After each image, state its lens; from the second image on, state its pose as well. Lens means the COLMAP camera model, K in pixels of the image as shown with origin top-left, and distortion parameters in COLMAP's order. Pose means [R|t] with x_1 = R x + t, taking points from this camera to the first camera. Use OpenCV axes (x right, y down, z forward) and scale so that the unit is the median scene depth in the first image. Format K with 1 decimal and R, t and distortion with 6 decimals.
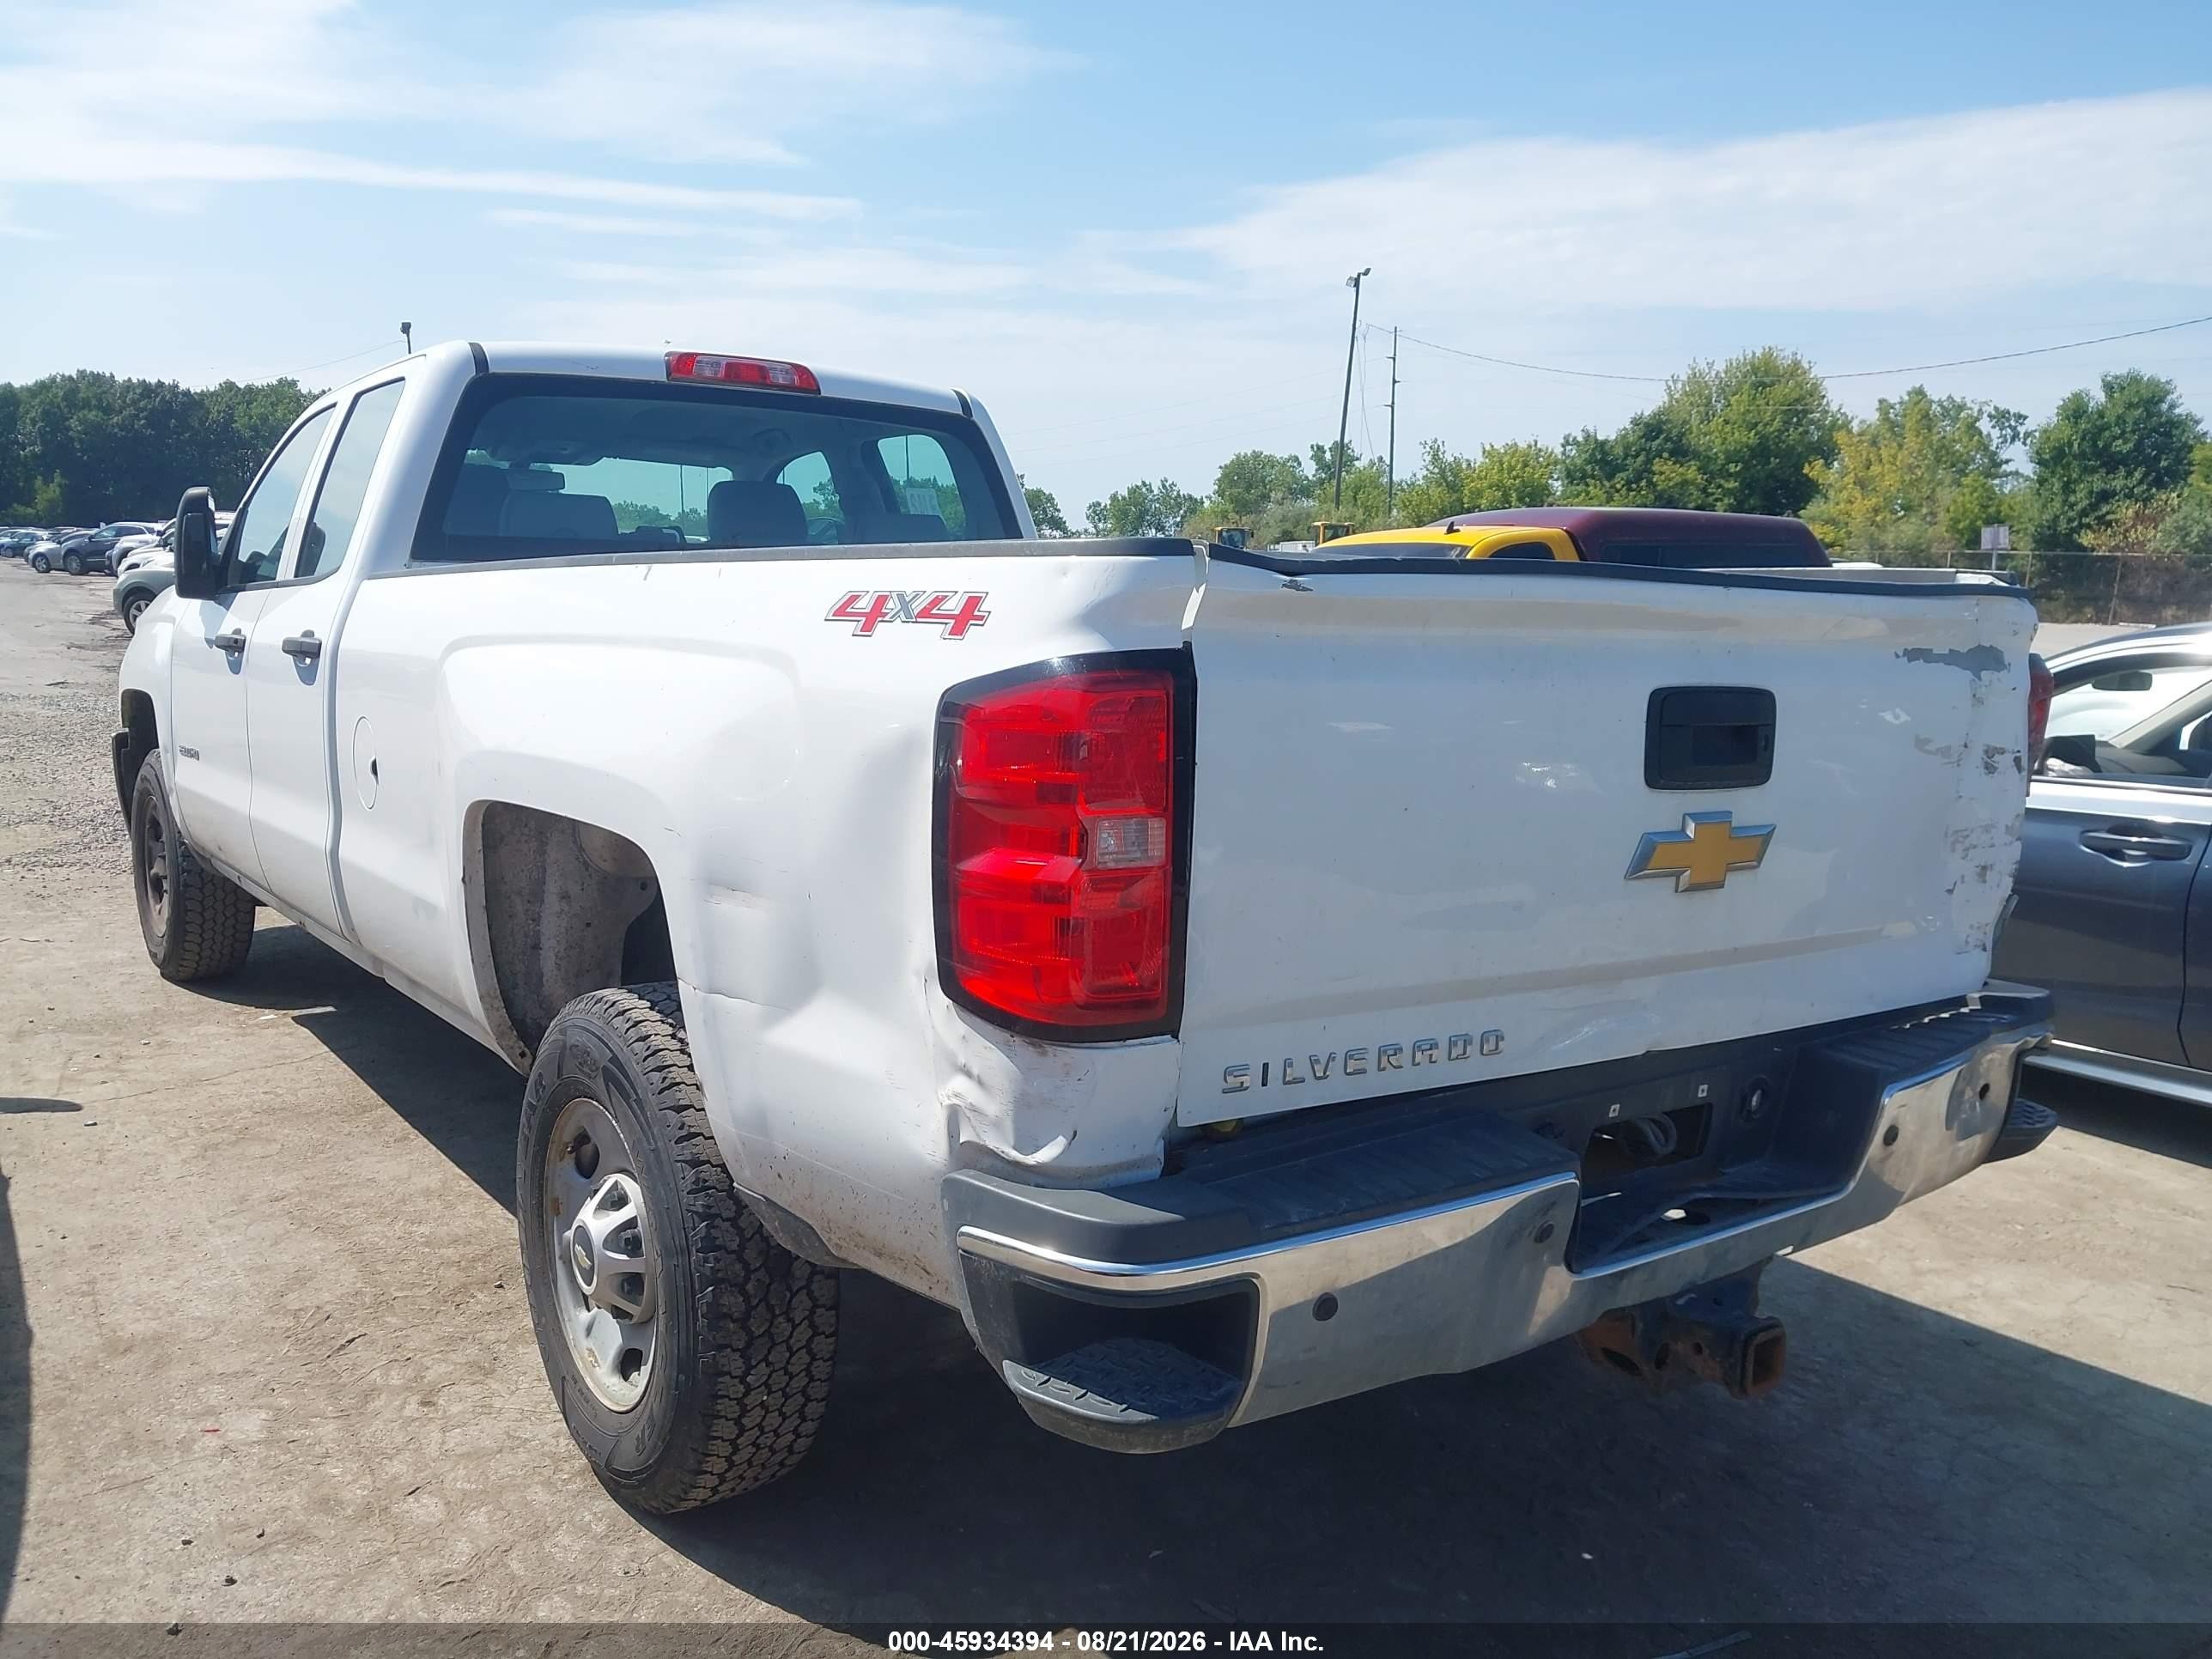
lens RADIAL K [[1754.7, 0, 1136.1], [0, 1754.7, 832.3], [0, 0, 1]] dist [0.043536, -0.091189]
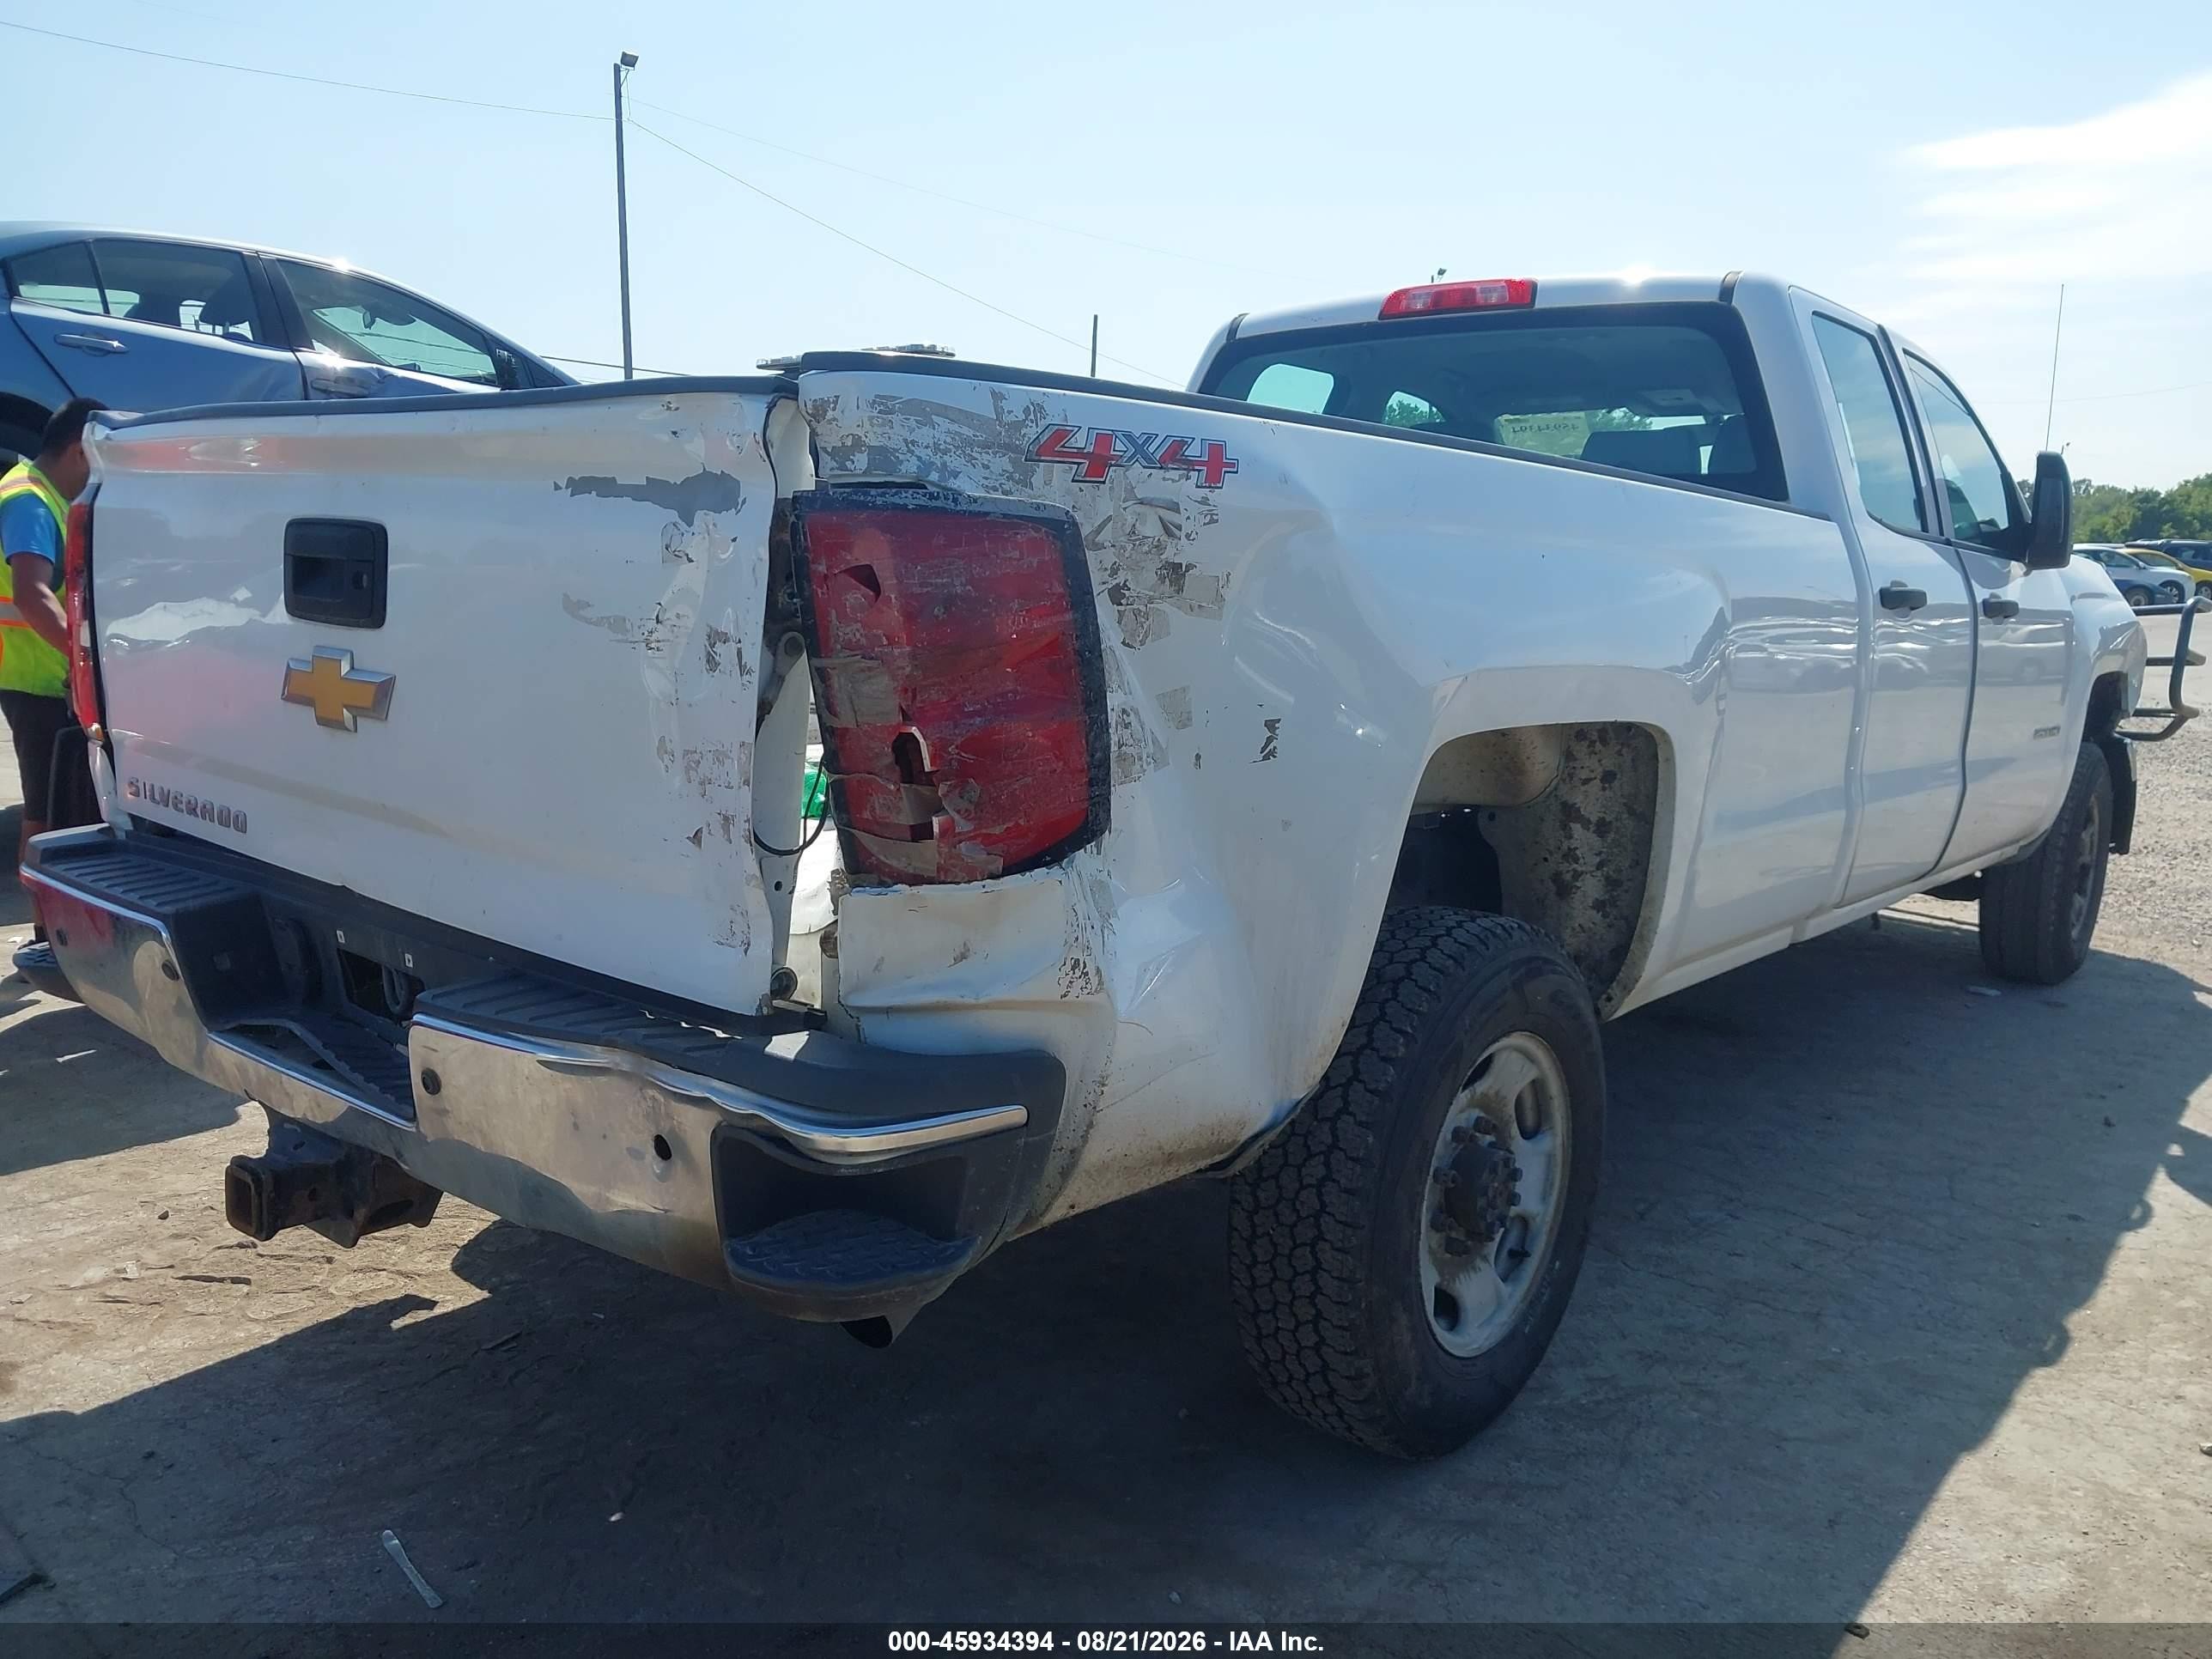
lens RADIAL K [[1757.1, 0, 1099.5], [0, 1757.1, 839.1], [0, 0, 1]] dist [0.044258, -0.066650]
pose [[0.243642, 0.137330, -0.960093, 1.144587], [-0.153751, 0.982875, 0.101571, -0.059788], [0.957601, 0.122868, 0.260584, 0.966745]]
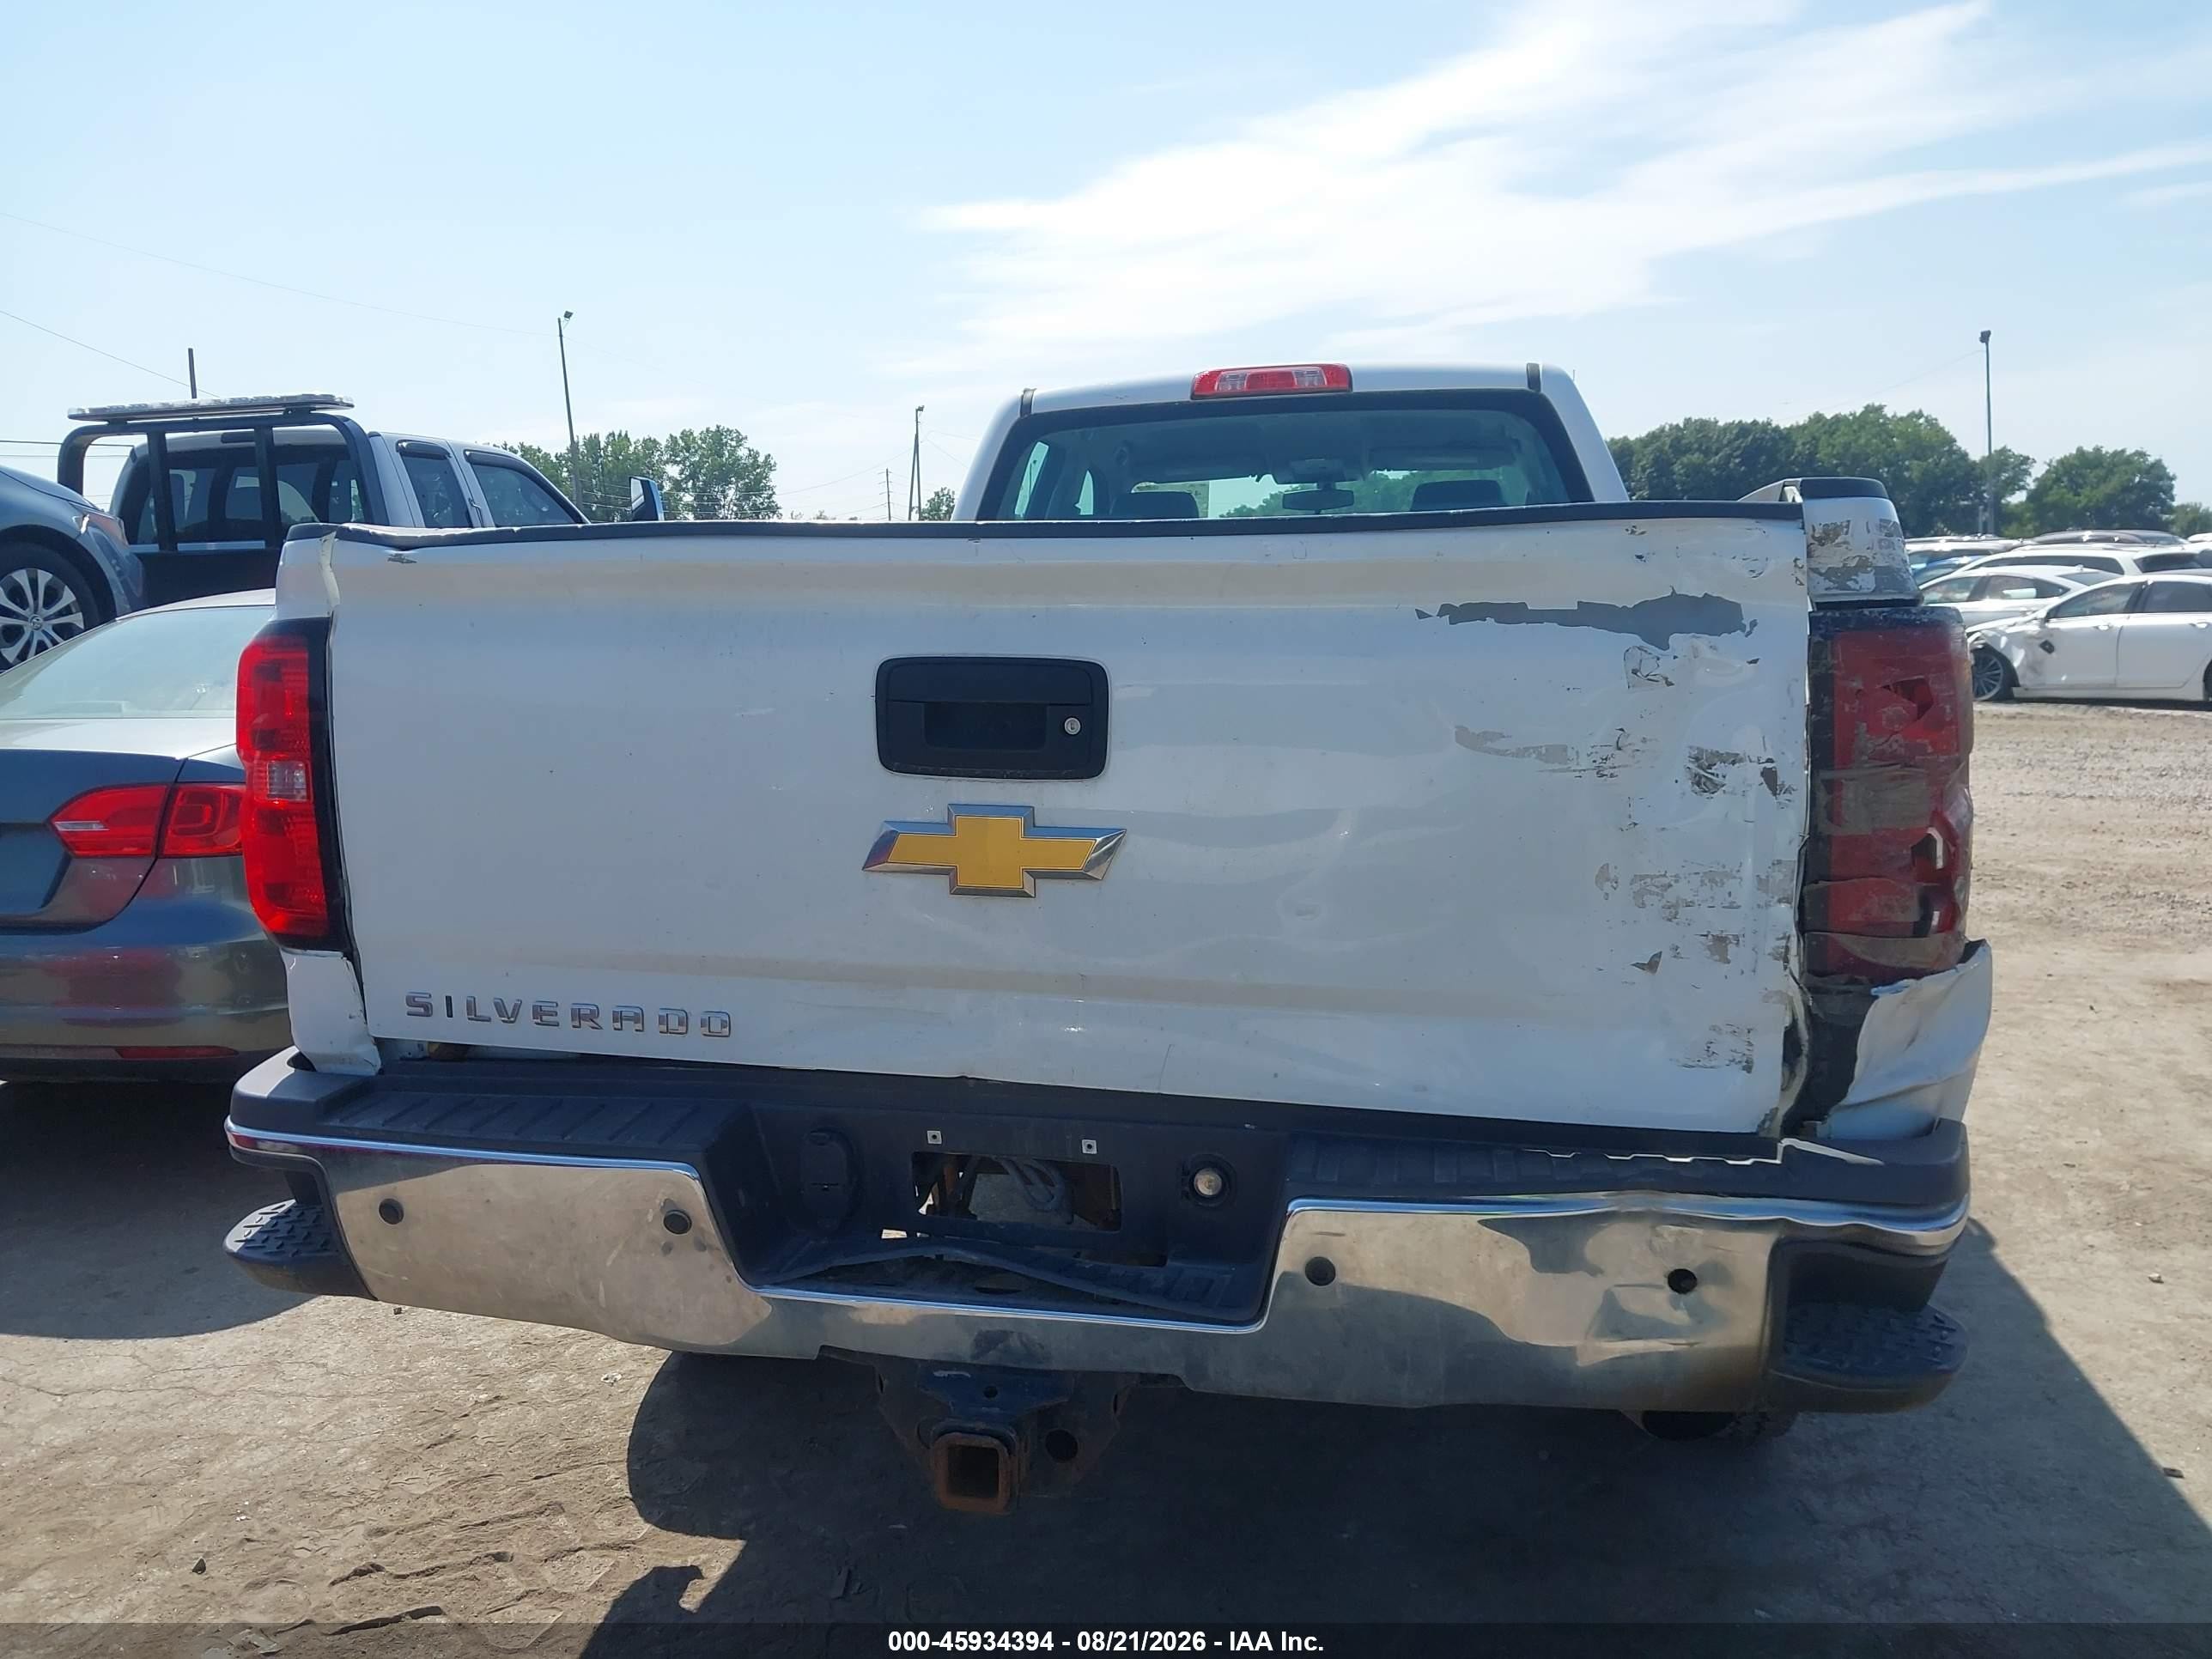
lens RADIAL K [[1757.1, 0, 1099.5], [0, 1757.1, 839.1], [0, 0, 1]] dist [0.044258, -0.066650]
pose [[0.662268, 0.066017, -0.746353, 0.818198], [-0.072337, 0.997091, 0.024009, -0.015793], [0.745767, 0.038088, 0.665118, 0.399620]]
